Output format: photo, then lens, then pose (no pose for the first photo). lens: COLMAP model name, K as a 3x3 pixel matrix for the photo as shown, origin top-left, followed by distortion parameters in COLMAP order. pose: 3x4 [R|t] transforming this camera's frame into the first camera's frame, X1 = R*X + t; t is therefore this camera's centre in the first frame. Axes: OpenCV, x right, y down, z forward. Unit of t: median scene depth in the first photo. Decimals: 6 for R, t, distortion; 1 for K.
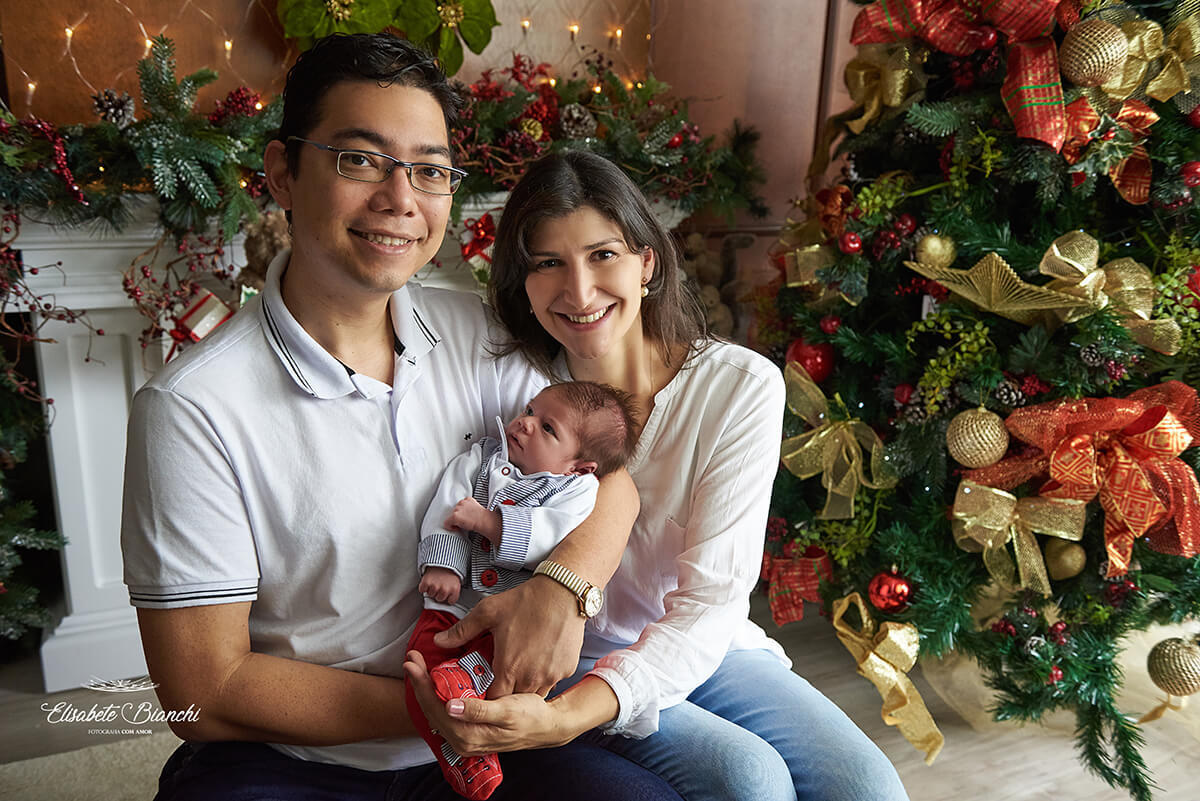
lens RADIAL K [[1025.2, 0, 600.0], [0, 1025.2, 400.5], [0, 0, 1]] dist [-0.014259, -0.002505]
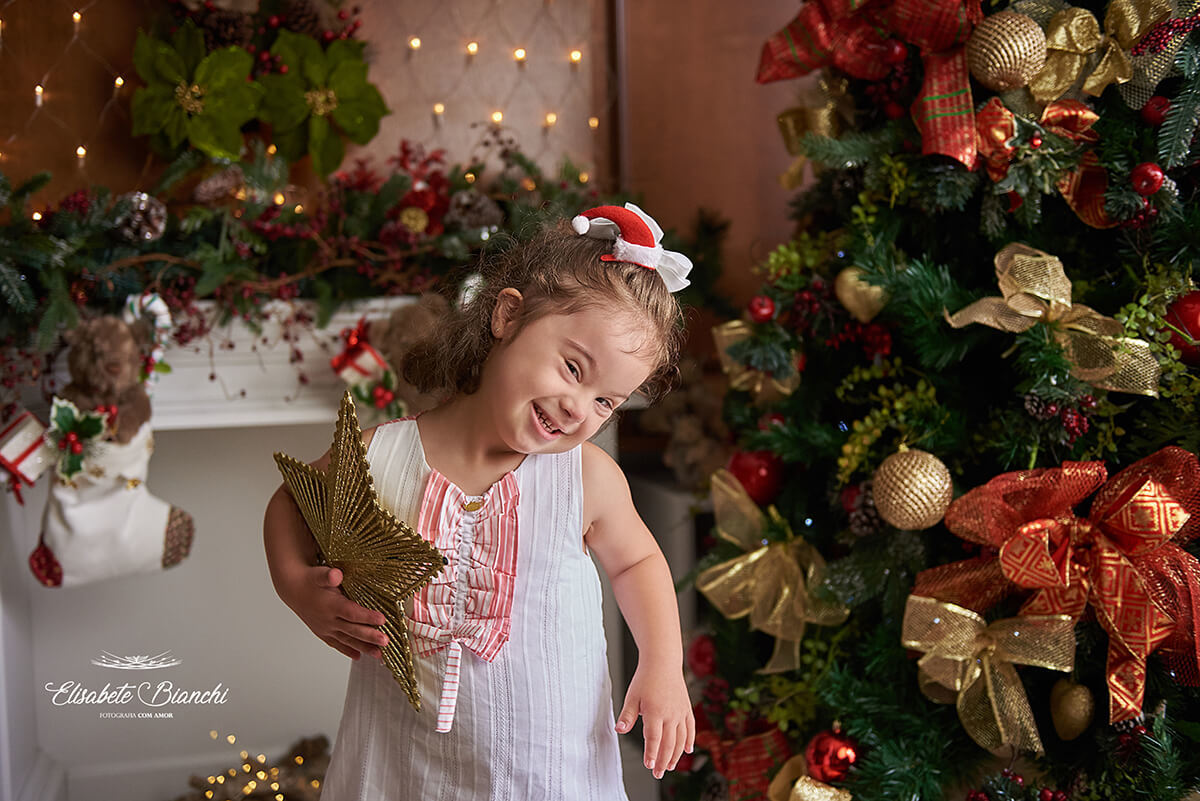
lens RADIAL K [[1417.3, 0, 598.2], [0, 1417.3, 384.3], [0, 0, 1]] dist [-0.008095, 0.008494]
pose [[0.983150, -0.055370, -0.174211, 0.317878], [0.012306, 0.970908, -0.239137, 0.170737], [0.182384, 0.232964, 0.955230, -0.072719]]
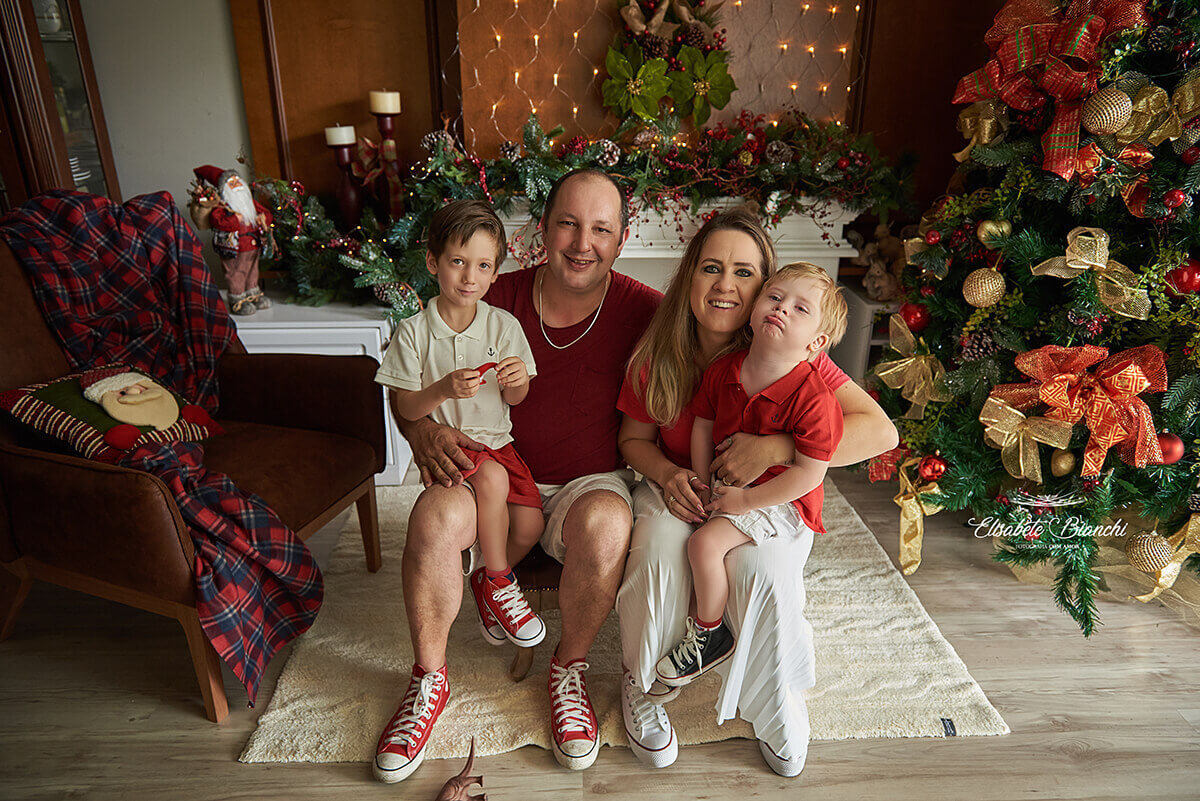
lens RADIAL K [[834.5, 0, 585.0], [0, 834.5, 403.1], [0, 0, 1]] dist [-0.004310, -0.001758]
pose [[0.912161, 0.114647, -0.393470, 0.296452], [-0.085245, 0.992153, 0.091468, 0.021361], [0.400869, -0.049892, 0.914776, -0.359439]]
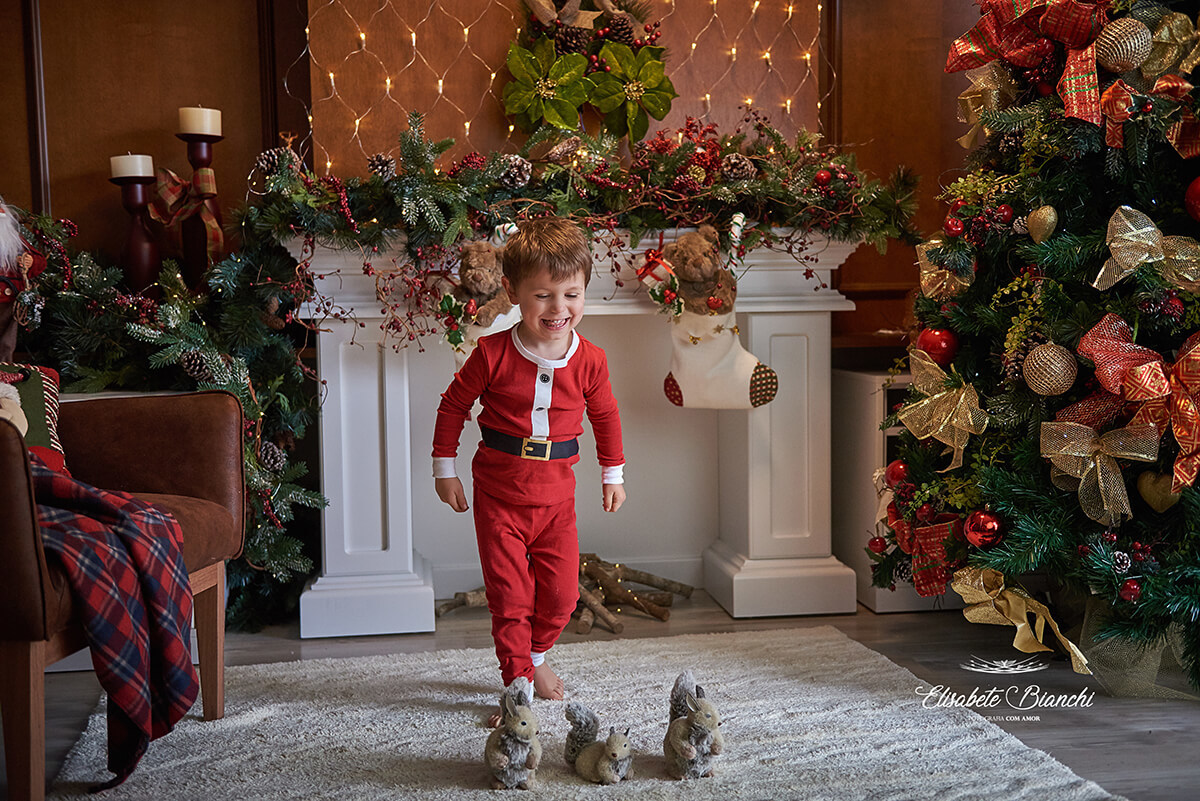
lens RADIAL K [[1333.0, 0, 600.0], [0, 1333.0, 400.5], [0, 0, 1]] dist [0.096226, -0.000444]
pose [[0.956047, -0.031579, -0.291507, 0.316862], [-0.035031, 0.974760, -0.220489, 0.402182], [0.291112, 0.221009, 0.930811, -0.521586]]
